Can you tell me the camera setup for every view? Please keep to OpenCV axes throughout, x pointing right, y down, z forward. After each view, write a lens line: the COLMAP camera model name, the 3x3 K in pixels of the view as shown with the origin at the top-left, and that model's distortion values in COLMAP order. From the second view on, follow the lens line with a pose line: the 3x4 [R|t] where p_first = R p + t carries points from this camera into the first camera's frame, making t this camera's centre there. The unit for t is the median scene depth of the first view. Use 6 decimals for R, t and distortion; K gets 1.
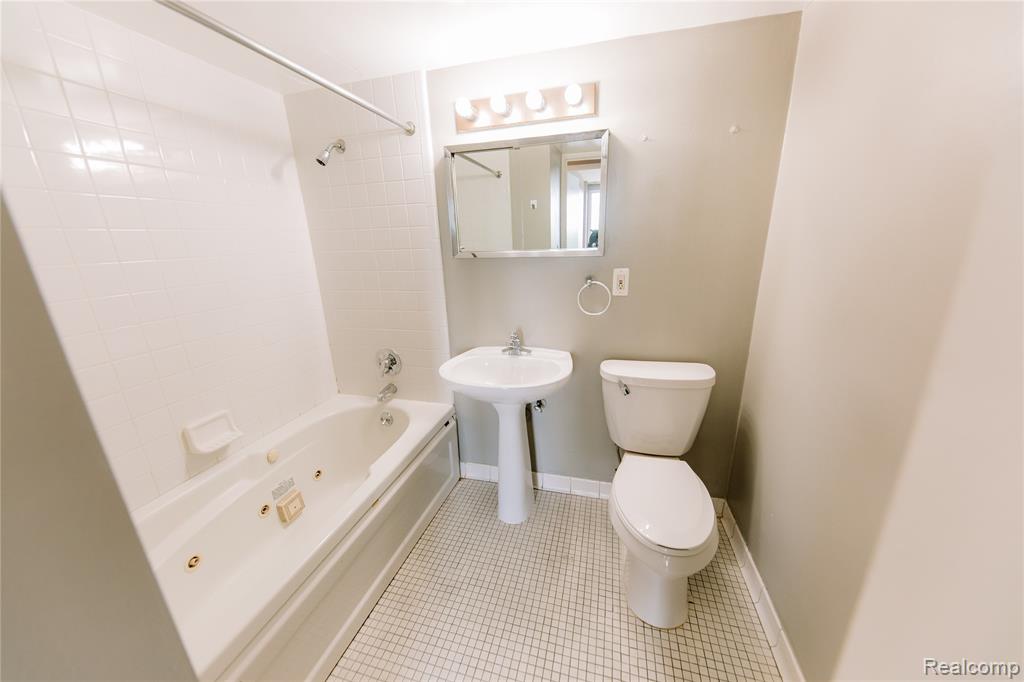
lens RADIAL K [[354.0, 0, 512.0], [0, 354.0, 341.0], [0, 0, 1]] dist [0.007678, 0.000113]
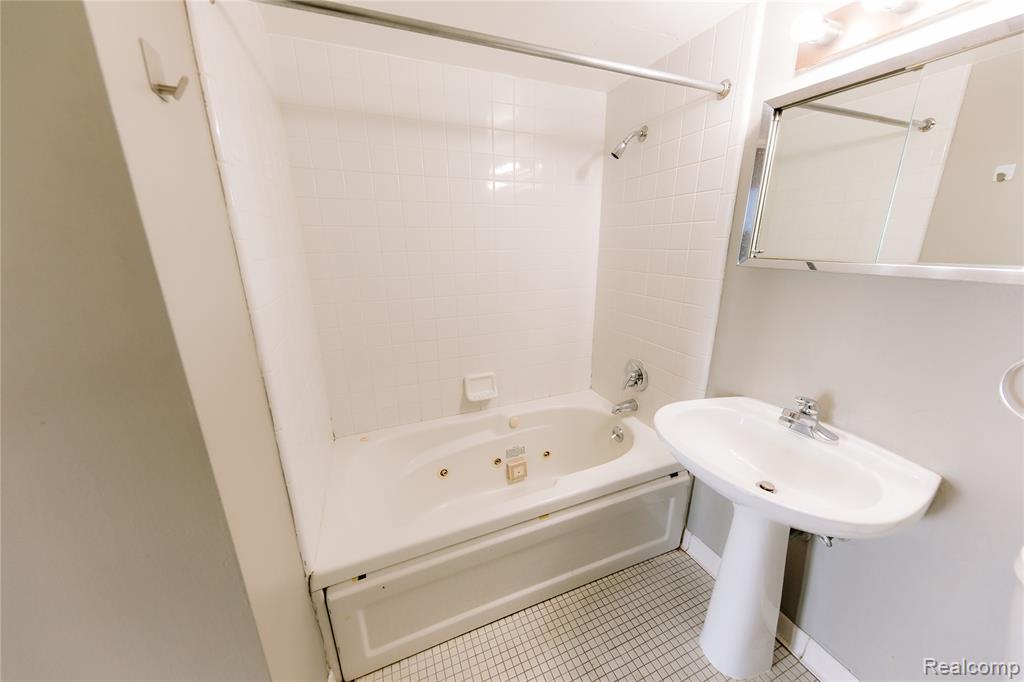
lens RADIAL K [[348.6, 0, 512.0], [0, 348.6, 341.0], [0, 0, 1]] dist [0.000892, -0.000067]
pose [[0.606915, 0.240152, -0.757616, 0.118954], [-0.226561, 0.965981, 0.124706, -0.071521], [0.761790, 0.095960, 0.640677, 0.225022]]
